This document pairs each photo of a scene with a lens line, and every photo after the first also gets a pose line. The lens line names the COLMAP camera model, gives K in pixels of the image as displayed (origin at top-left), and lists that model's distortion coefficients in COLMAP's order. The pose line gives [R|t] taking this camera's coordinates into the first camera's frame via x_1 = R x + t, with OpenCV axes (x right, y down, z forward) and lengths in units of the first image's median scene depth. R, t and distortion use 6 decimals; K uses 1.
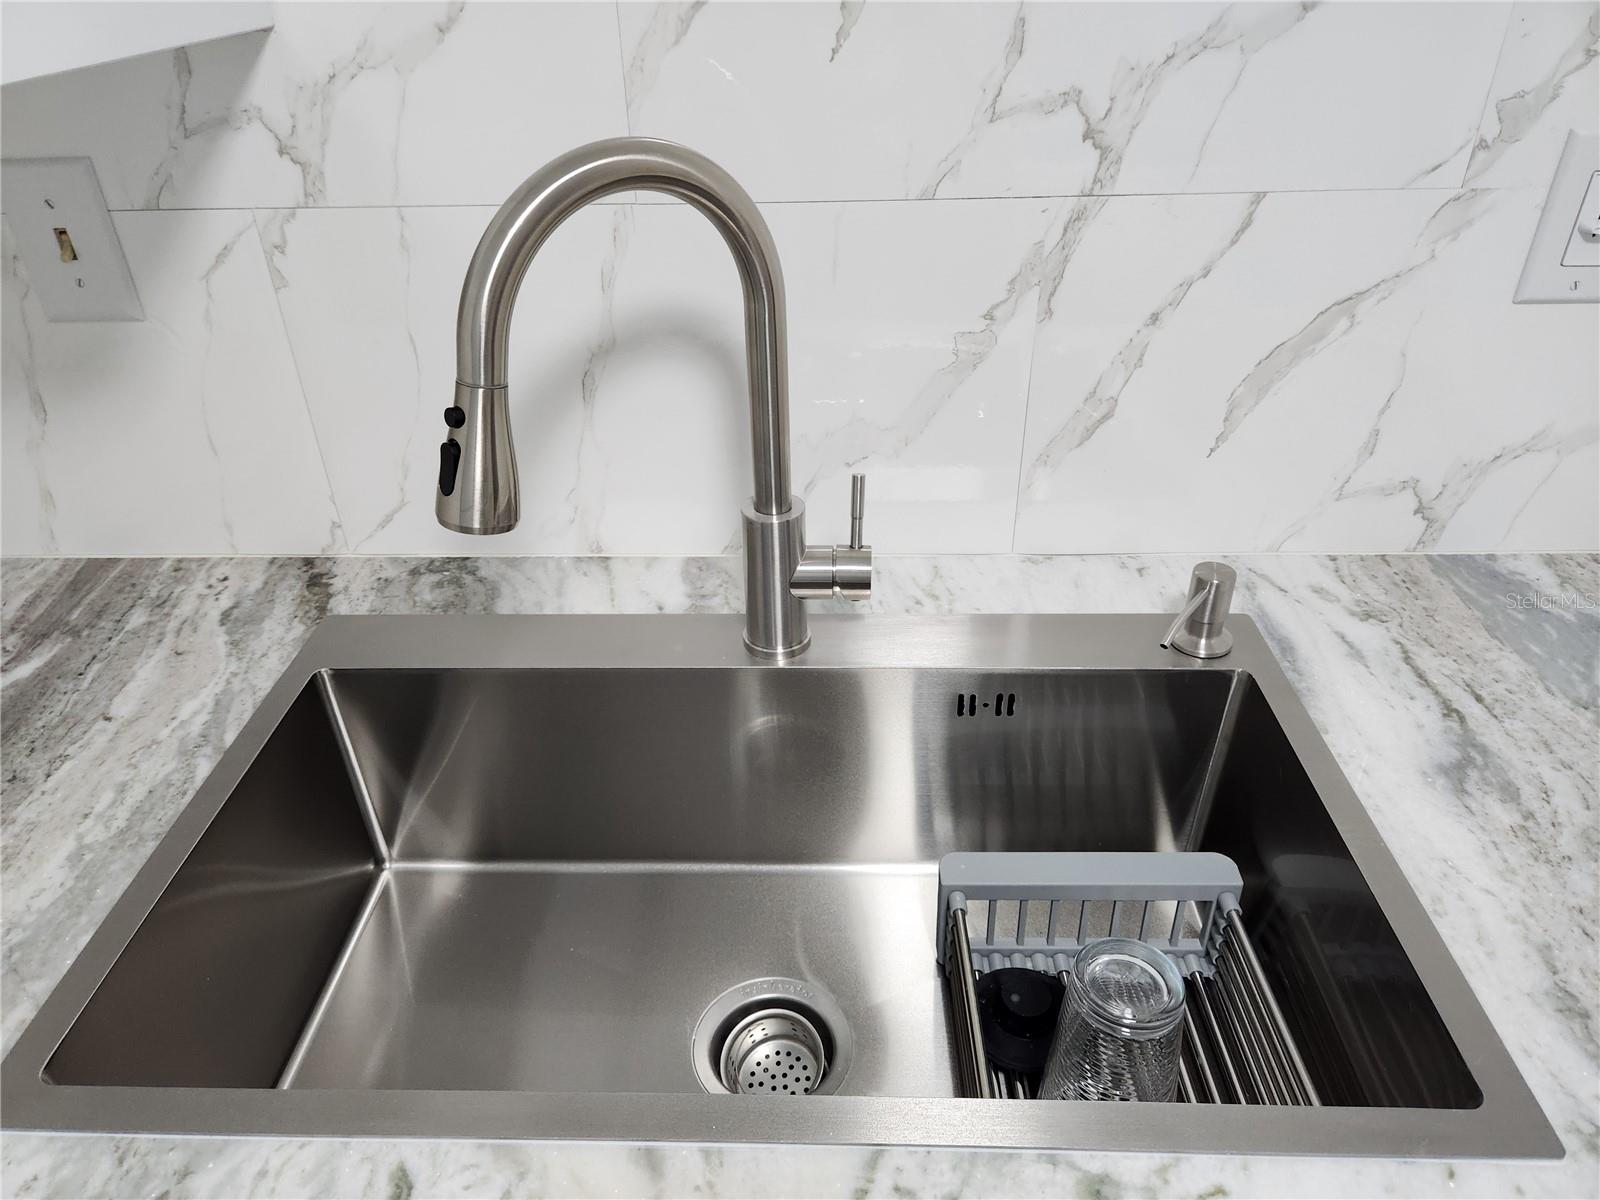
lens RADIAL K [[1163.4, 0, 804.1], [0, 1163.4, 592.7], [0, 0, 1]] dist [-0.007019, 0.002179]
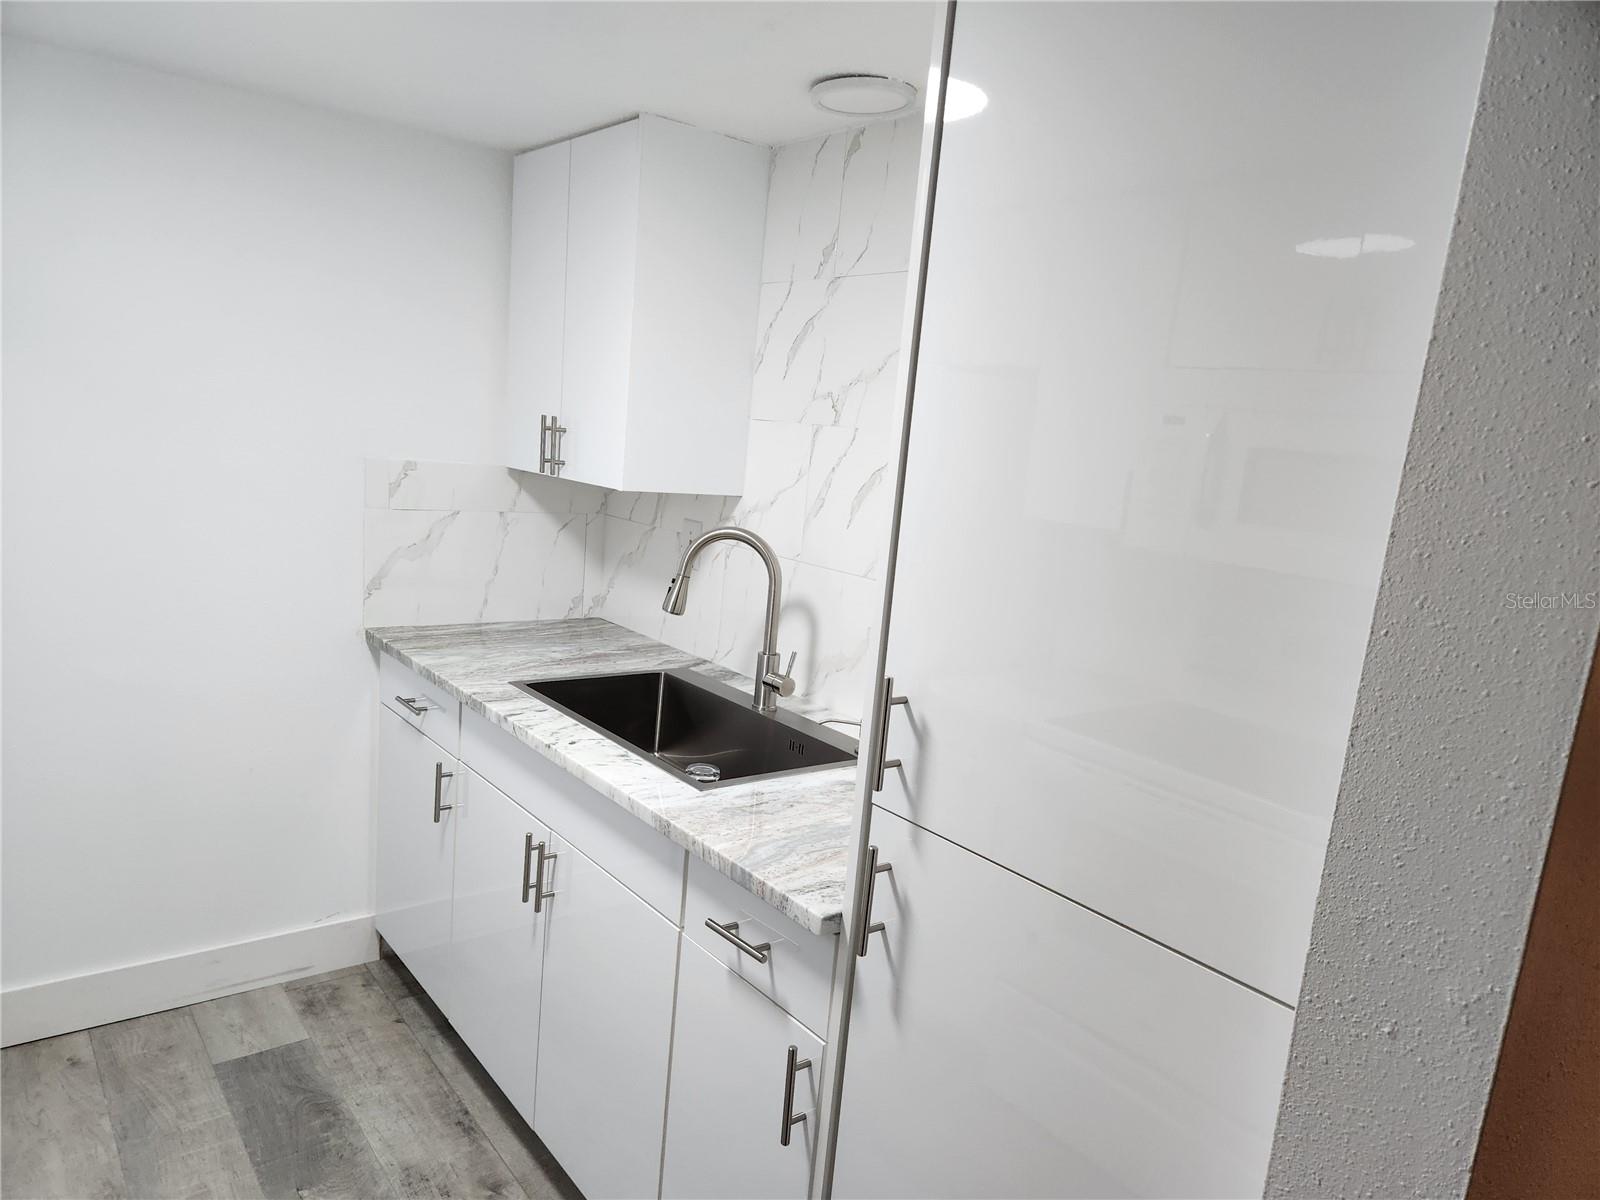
lens RADIAL K [[1163.4, 0, 793.4], [0, 1163.4, 613.7], [0, 0, 1]] dist [-0.007019, 0.002179]
pose [[0.623675, 0.200565, -0.755515, 2.663712], [-0.488655, 0.854425, -0.176562, 0.395023], [0.610119, 0.479304, 0.630891, -1.044133]]
